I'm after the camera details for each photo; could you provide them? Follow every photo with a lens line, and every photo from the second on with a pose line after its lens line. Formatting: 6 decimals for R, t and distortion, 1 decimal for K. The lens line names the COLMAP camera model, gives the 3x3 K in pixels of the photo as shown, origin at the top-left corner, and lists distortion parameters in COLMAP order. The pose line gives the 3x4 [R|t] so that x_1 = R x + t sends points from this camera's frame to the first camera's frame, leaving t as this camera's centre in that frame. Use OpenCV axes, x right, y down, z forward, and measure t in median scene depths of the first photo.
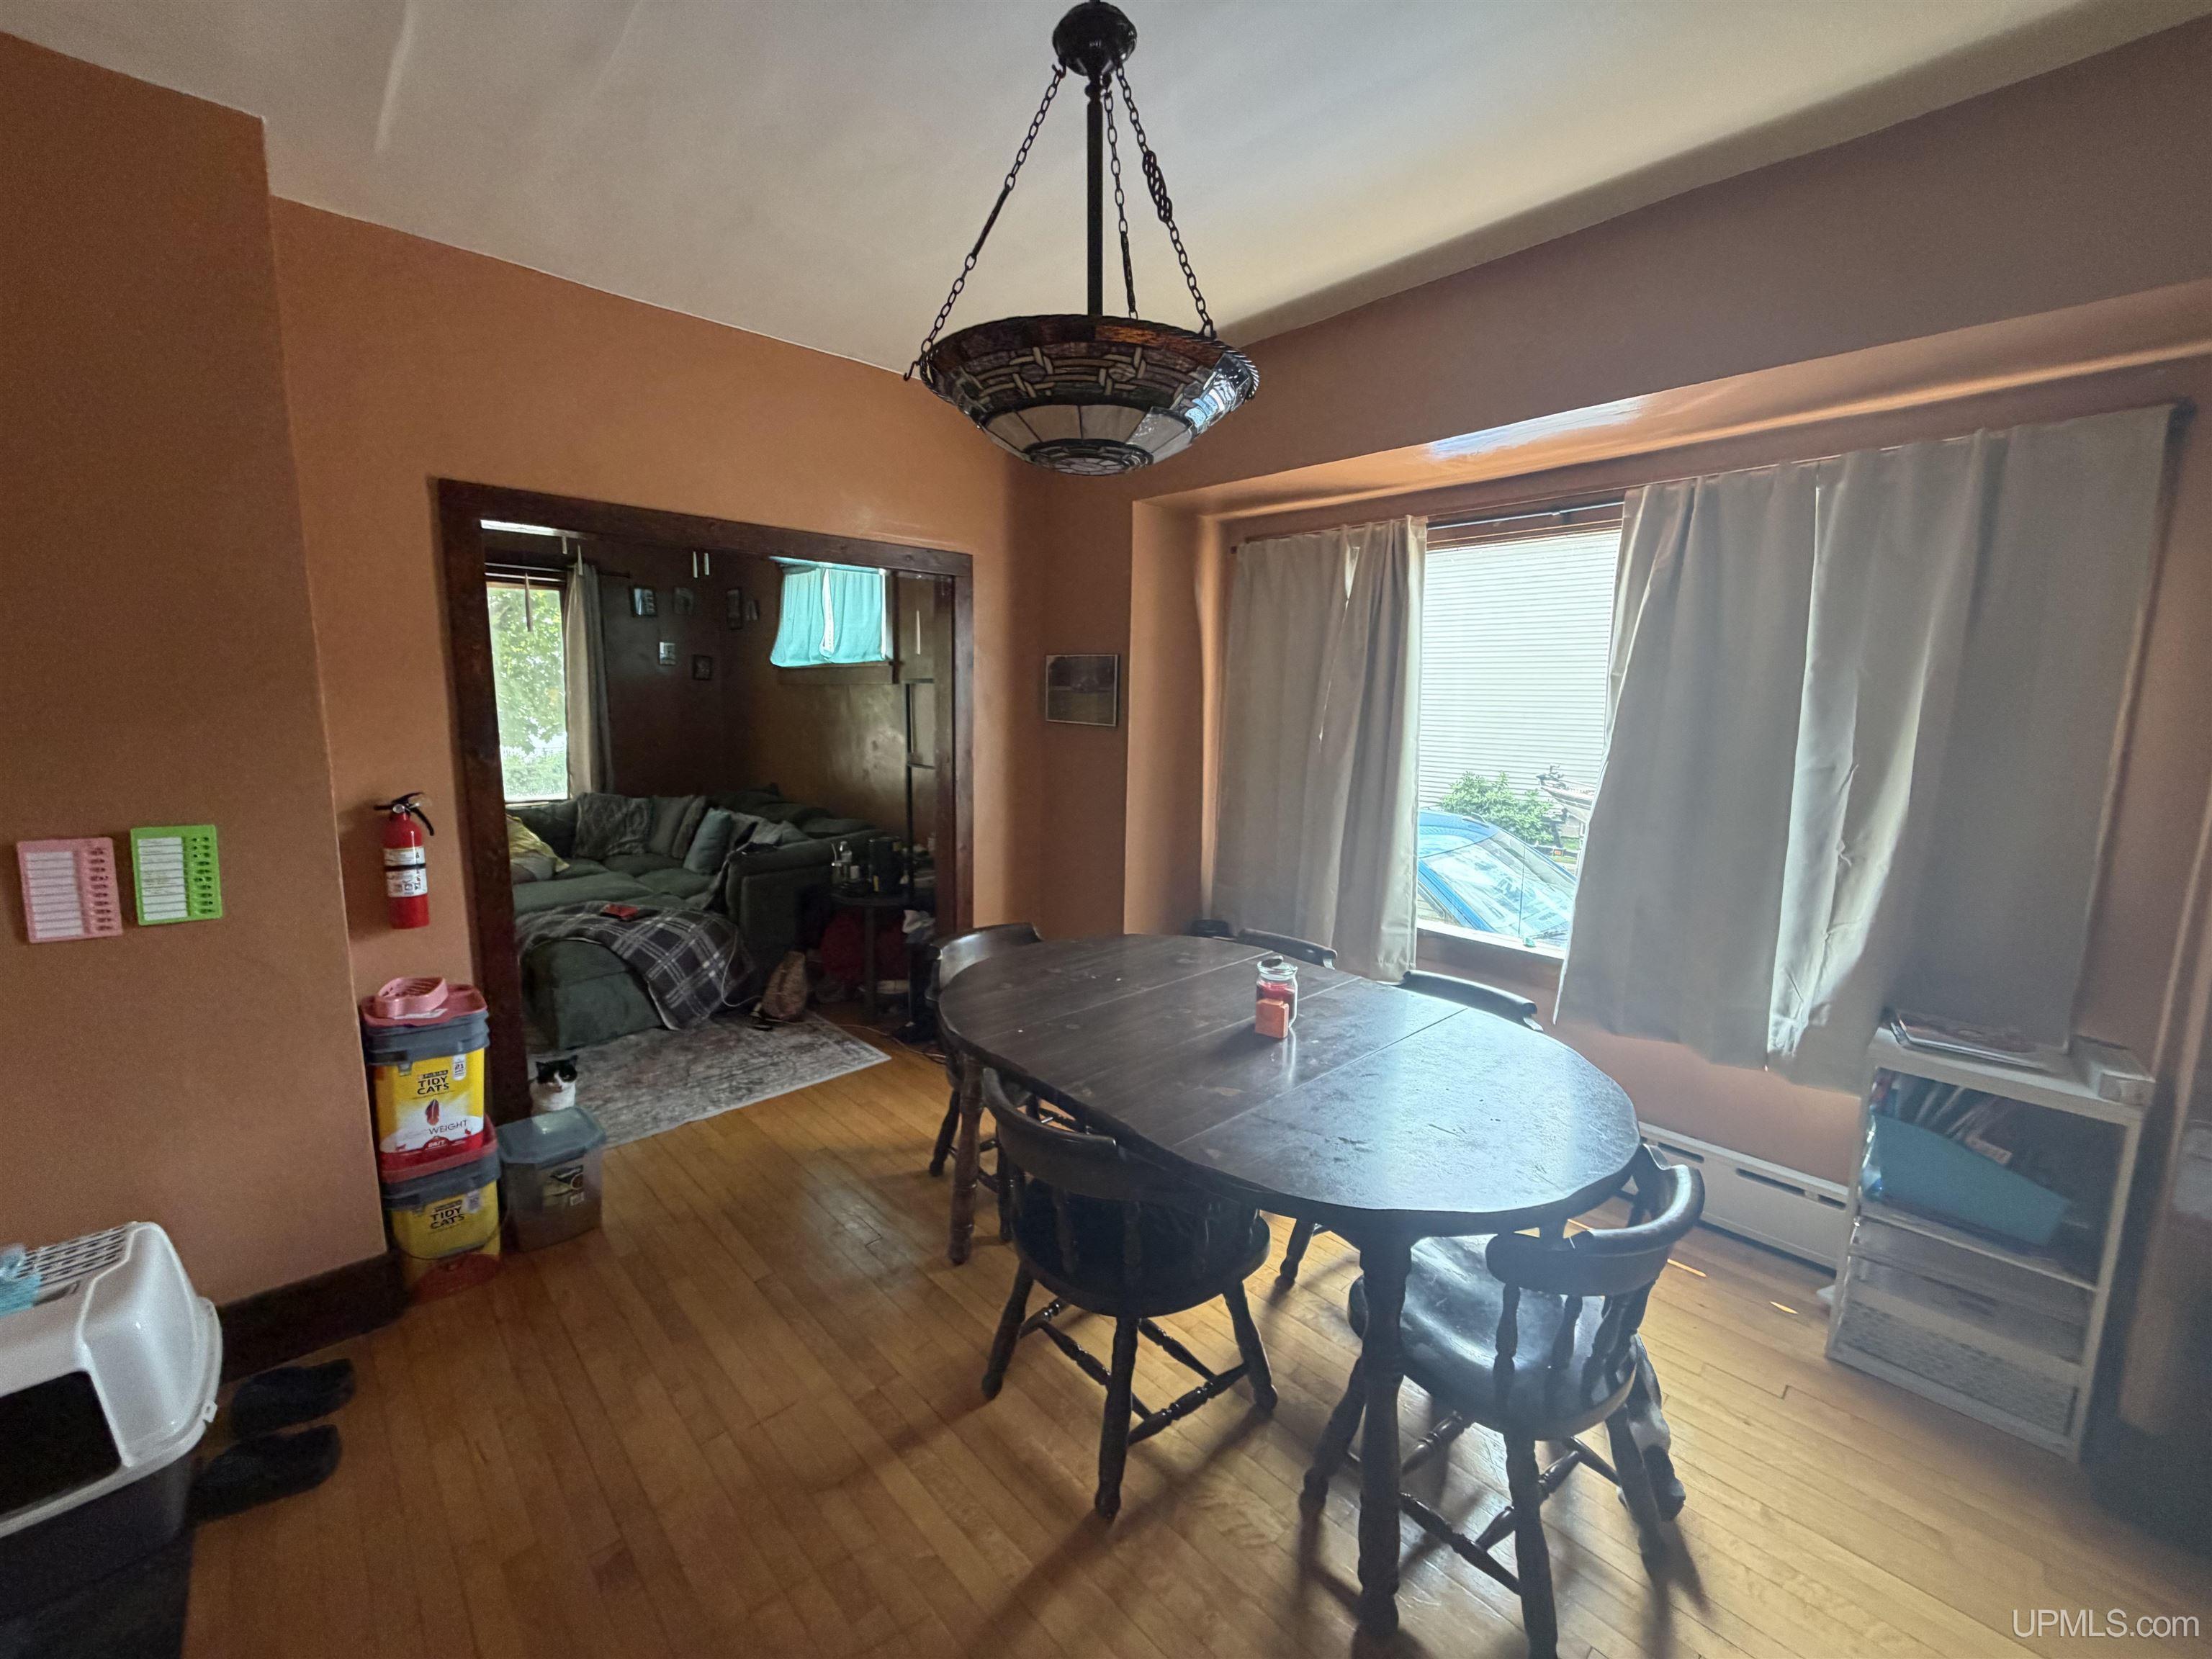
lens RADIAL K [[881.6, 0, 1107.7], [0, 881.6, 828.9], [0, 0, 1]] dist [-0.000511, 0.000946]
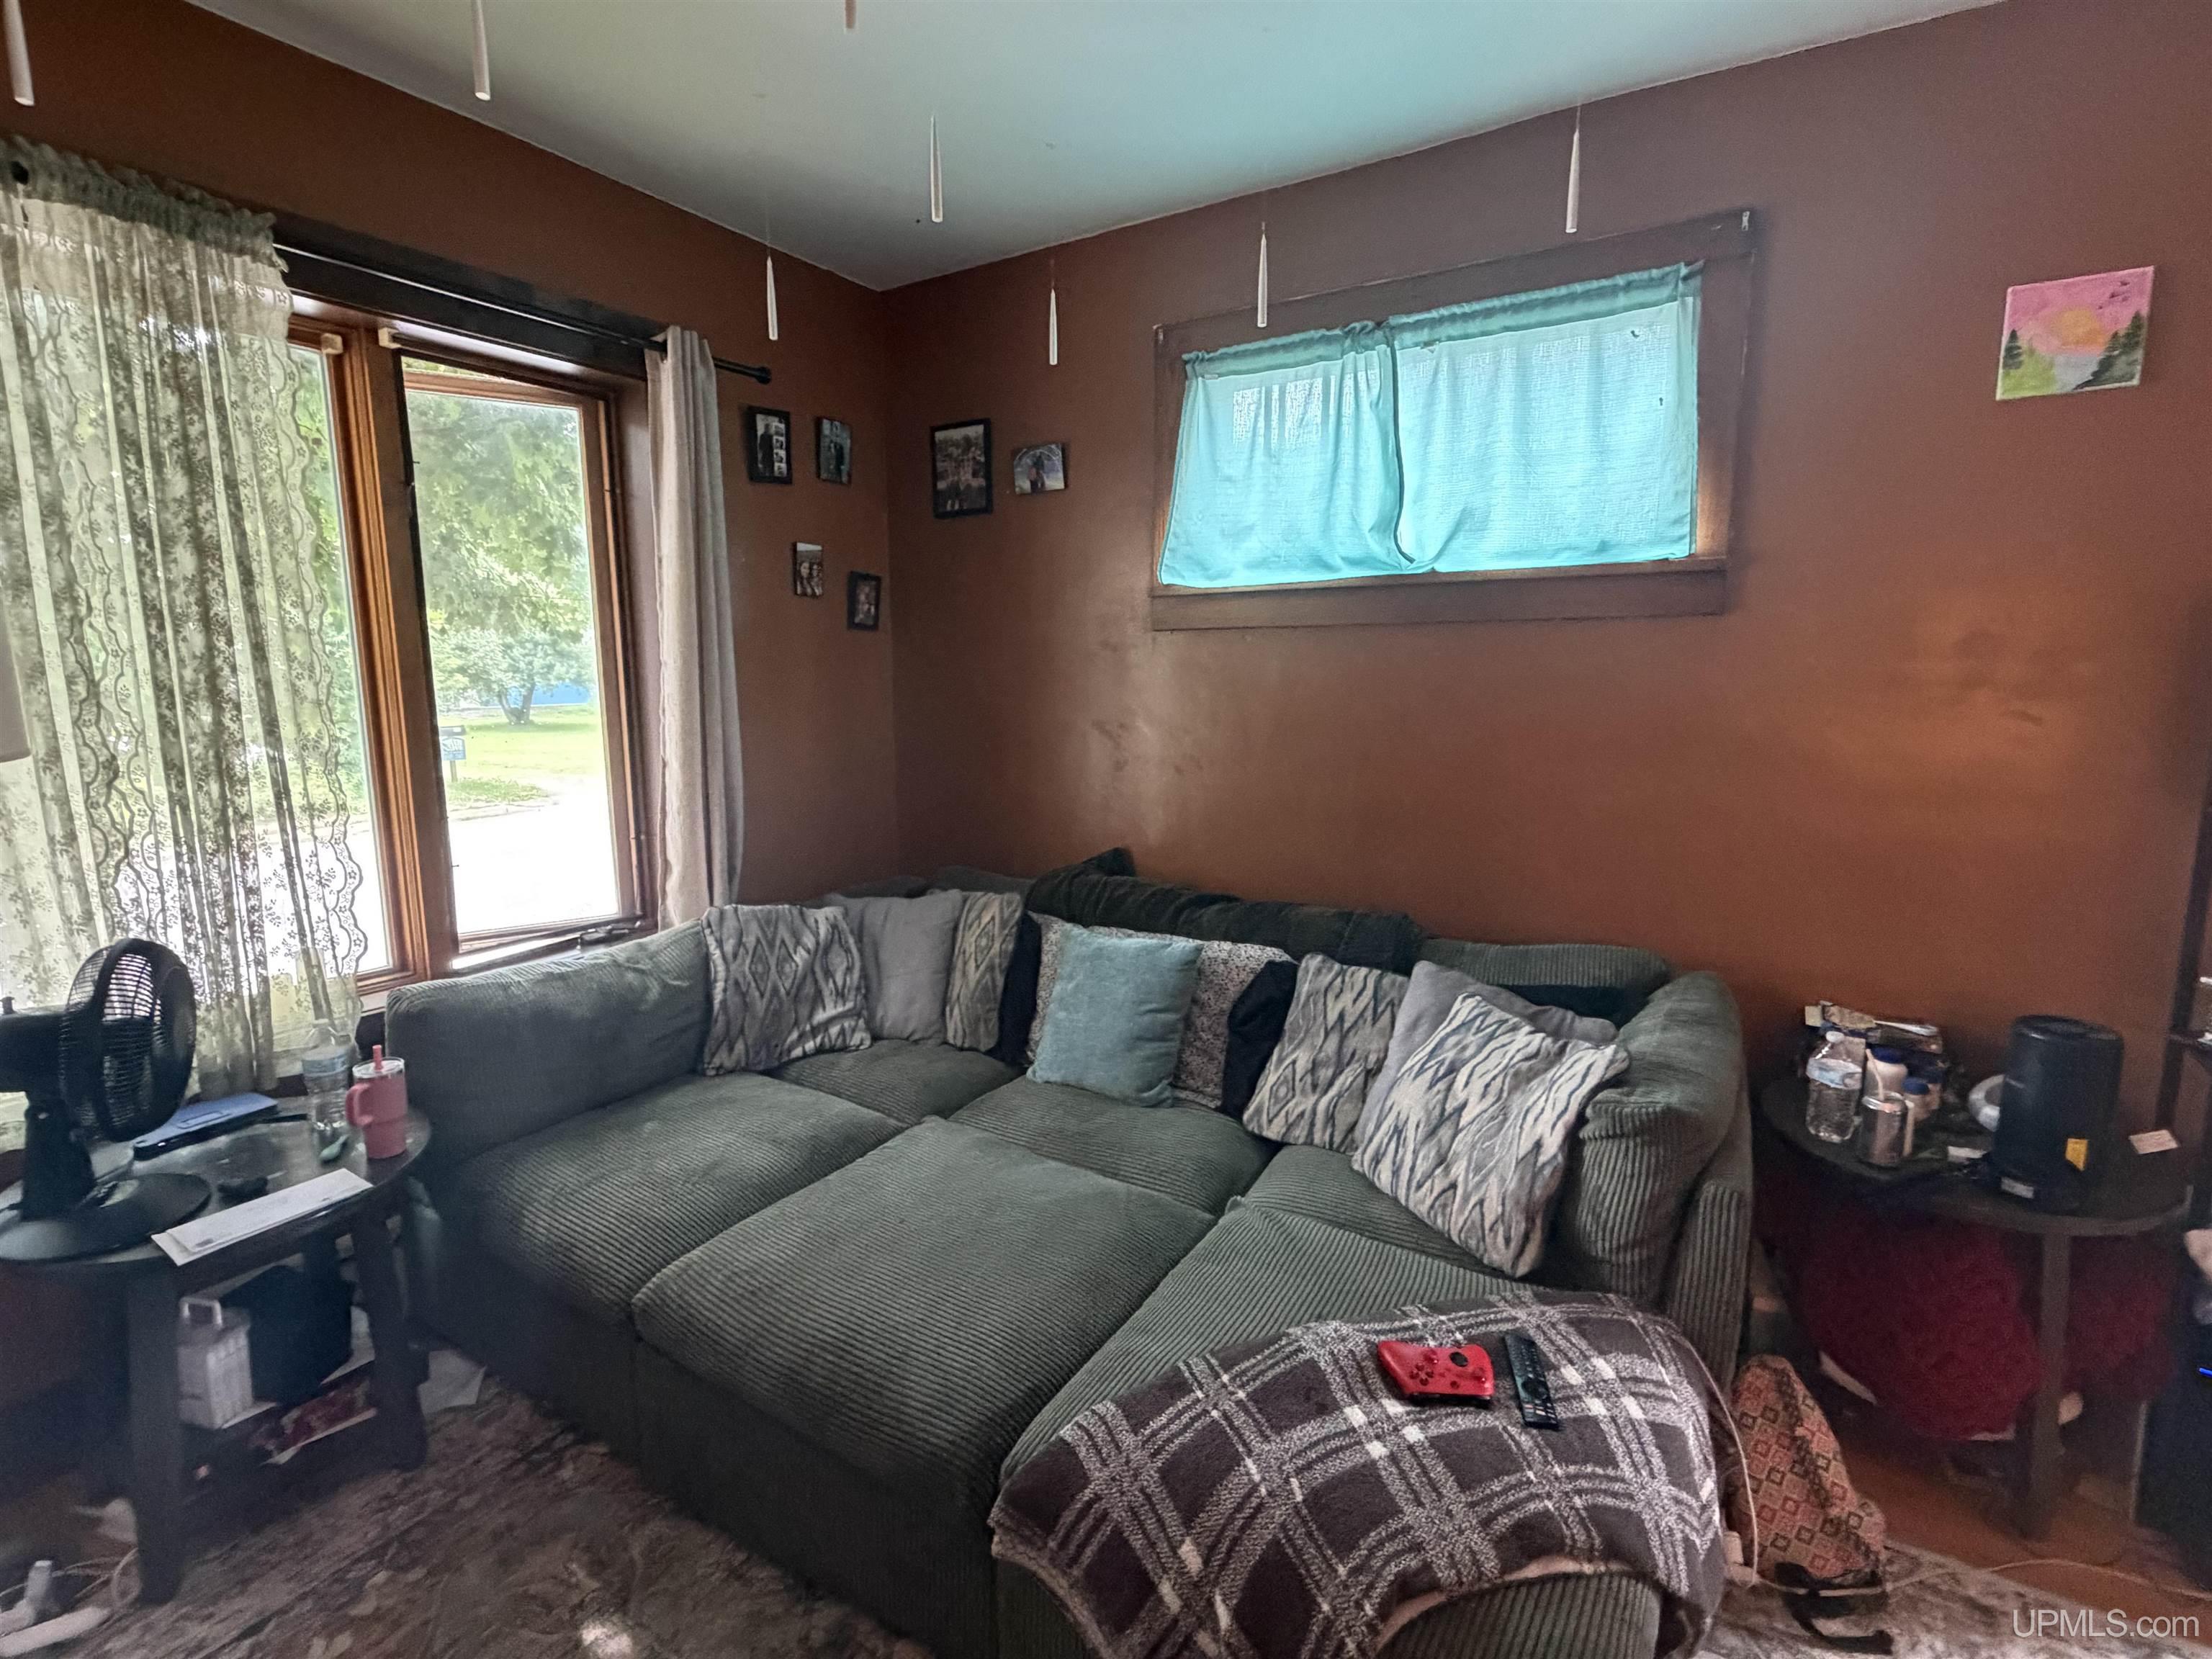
lens RADIAL K [[1039.9, 0, 1107.5], [0, 1039.9, 824.4], [0, 0, 1]] dist [0.000241, 0.000000]
pose [[0.972146, -0.057841, 0.227125, -0.522078], [0.055475, 0.998319, 0.016792, -0.076791], [-0.227714, -0.003725, 0.973721, 0.495296]]
